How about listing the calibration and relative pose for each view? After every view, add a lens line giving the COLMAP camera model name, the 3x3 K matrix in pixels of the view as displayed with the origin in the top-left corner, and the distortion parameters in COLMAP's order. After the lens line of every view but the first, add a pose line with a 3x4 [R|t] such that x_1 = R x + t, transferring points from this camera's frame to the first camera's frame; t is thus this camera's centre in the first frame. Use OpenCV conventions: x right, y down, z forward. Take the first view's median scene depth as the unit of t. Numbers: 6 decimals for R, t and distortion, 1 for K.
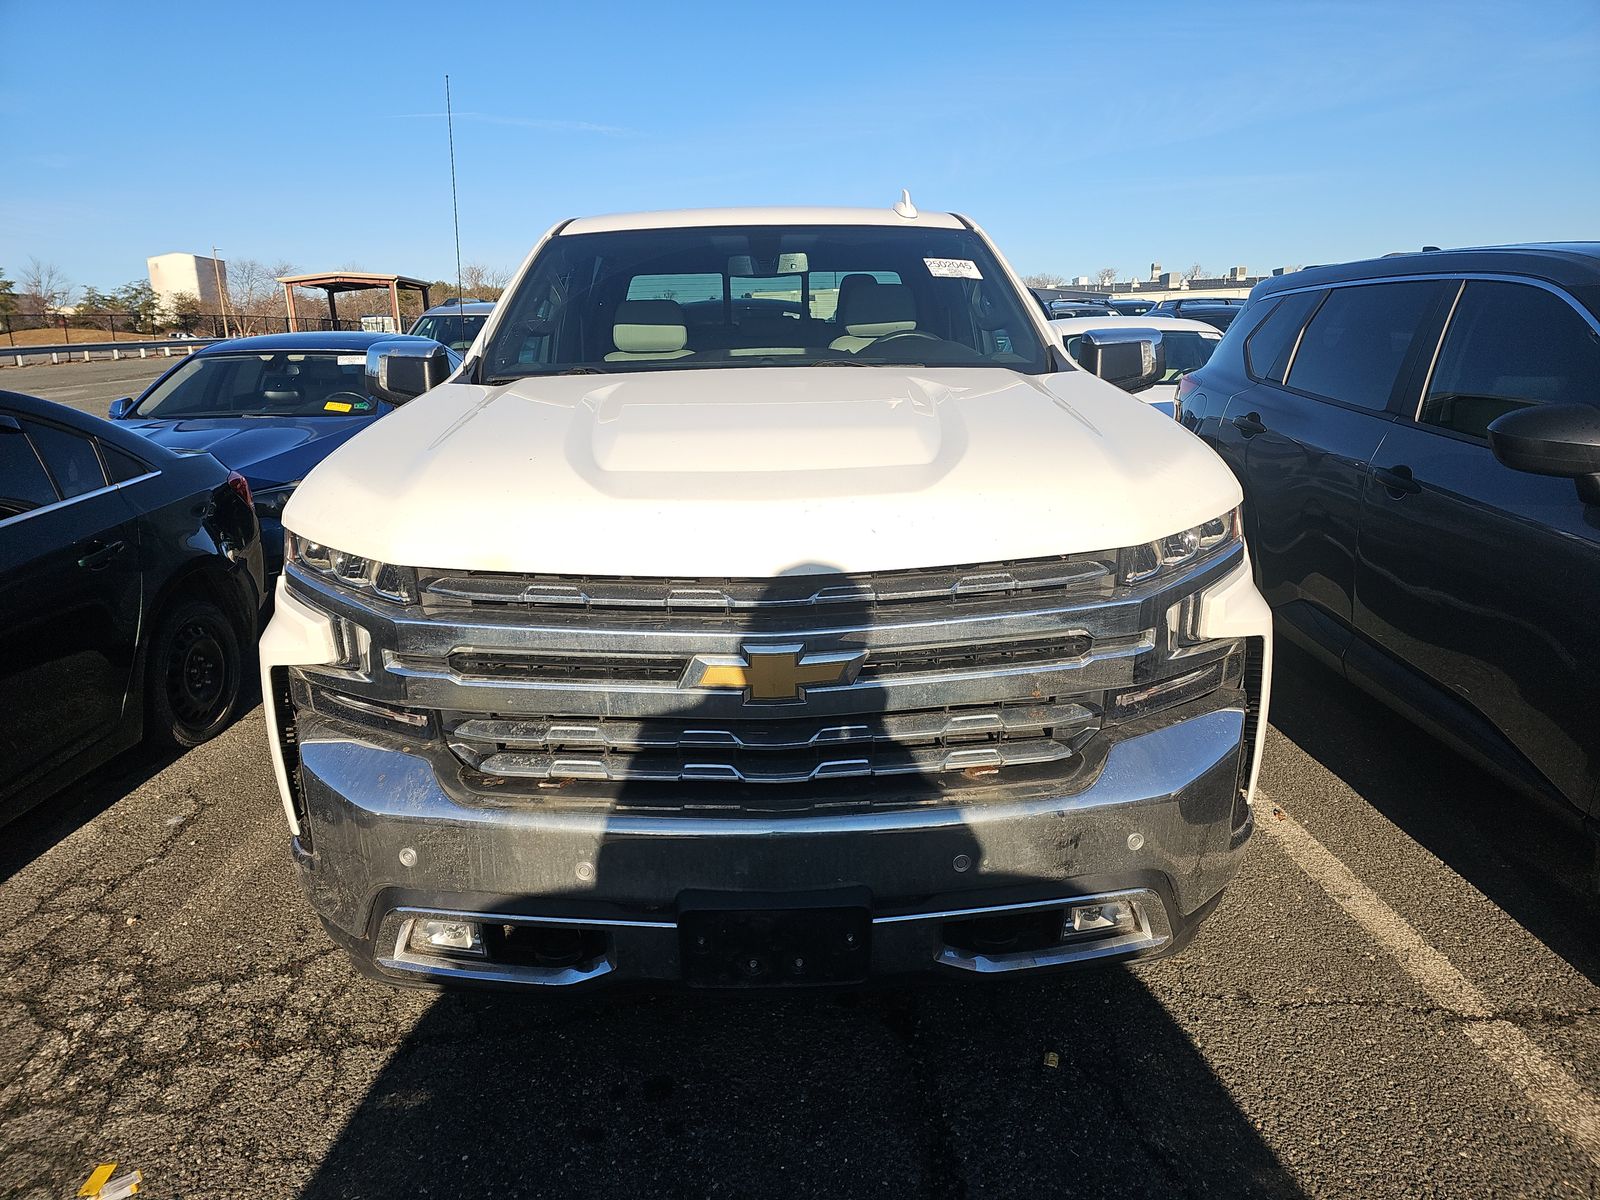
lens RADIAL K [[1066.8, 0, 795.2], [0, 1066.8, 596.2], [0, 0, 1]] dist [0.032015, -0.009905]
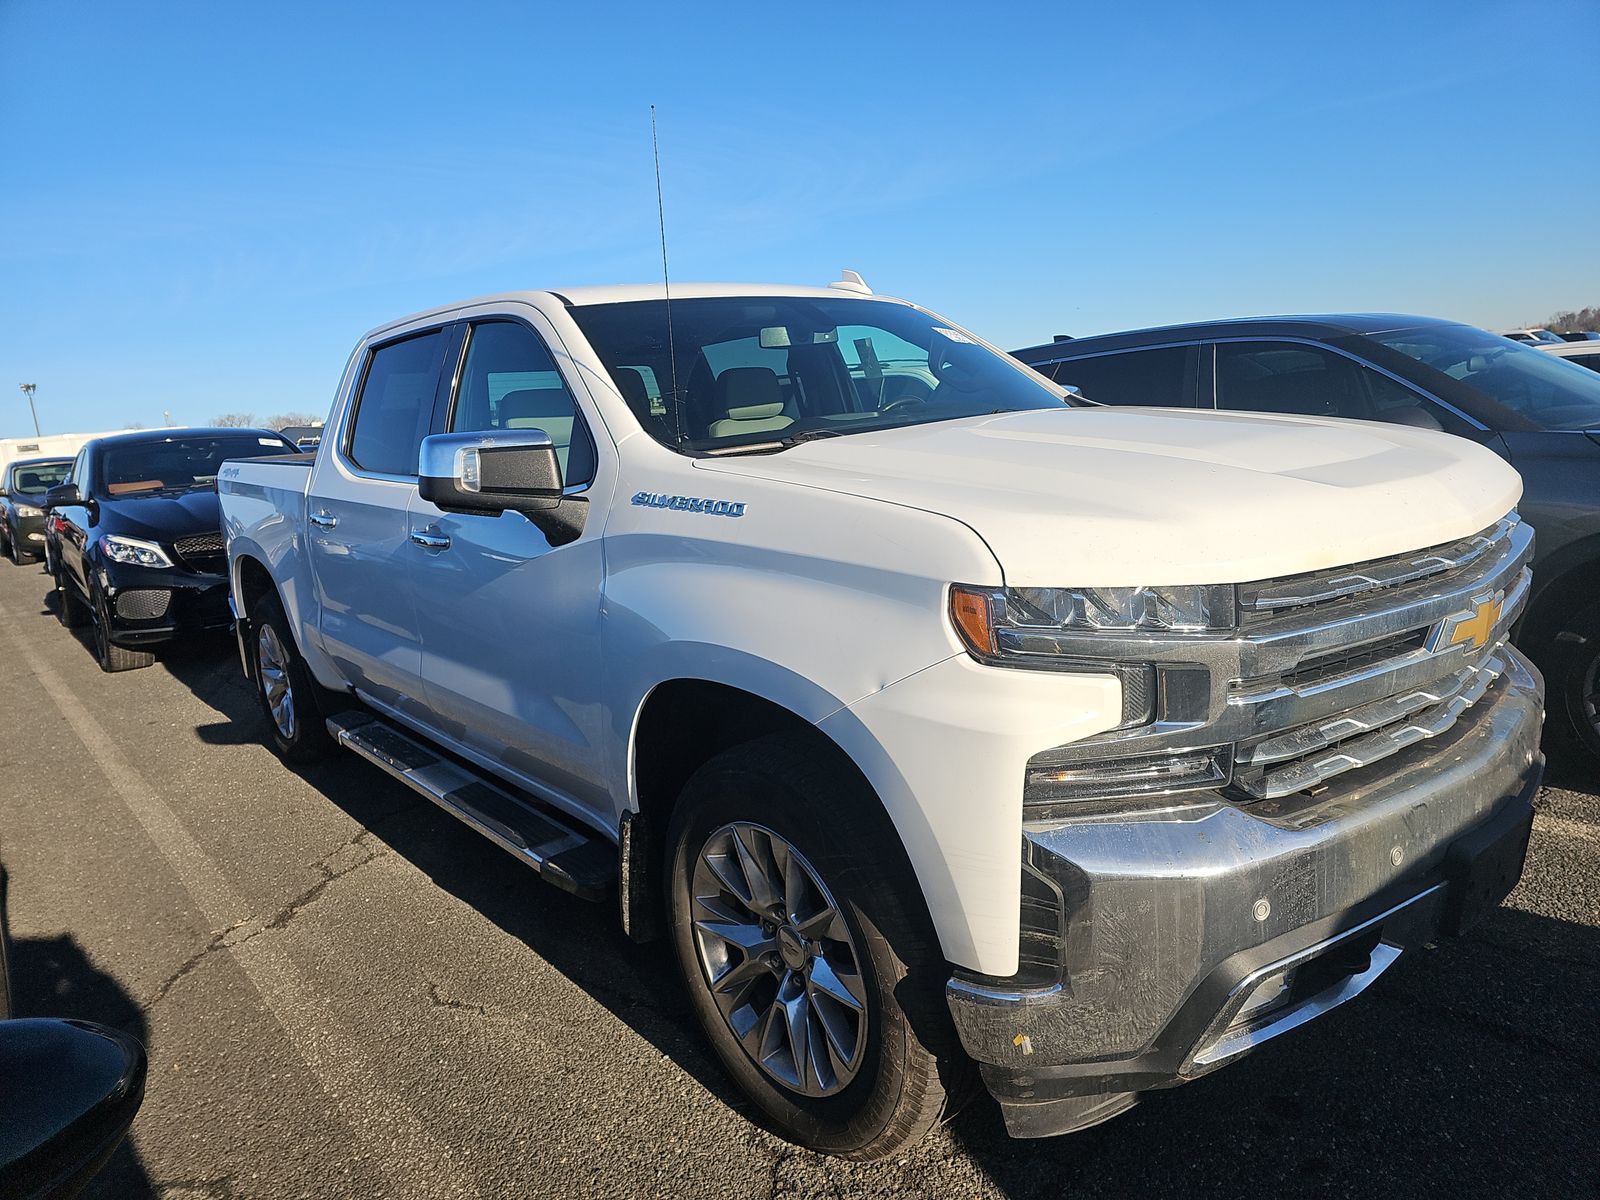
lens RADIAL K [[1066.8, 0, 801.3], [0, 1066.8, 611.7], [0, 0, 1]] dist [0.032015, -0.009905]
pose [[0.773143, -0.157312, 0.614413, -1.133591], [0.224665, 0.973865, -0.033361, -0.053447], [-0.593107, 0.163830, 0.788279, 0.467177]]
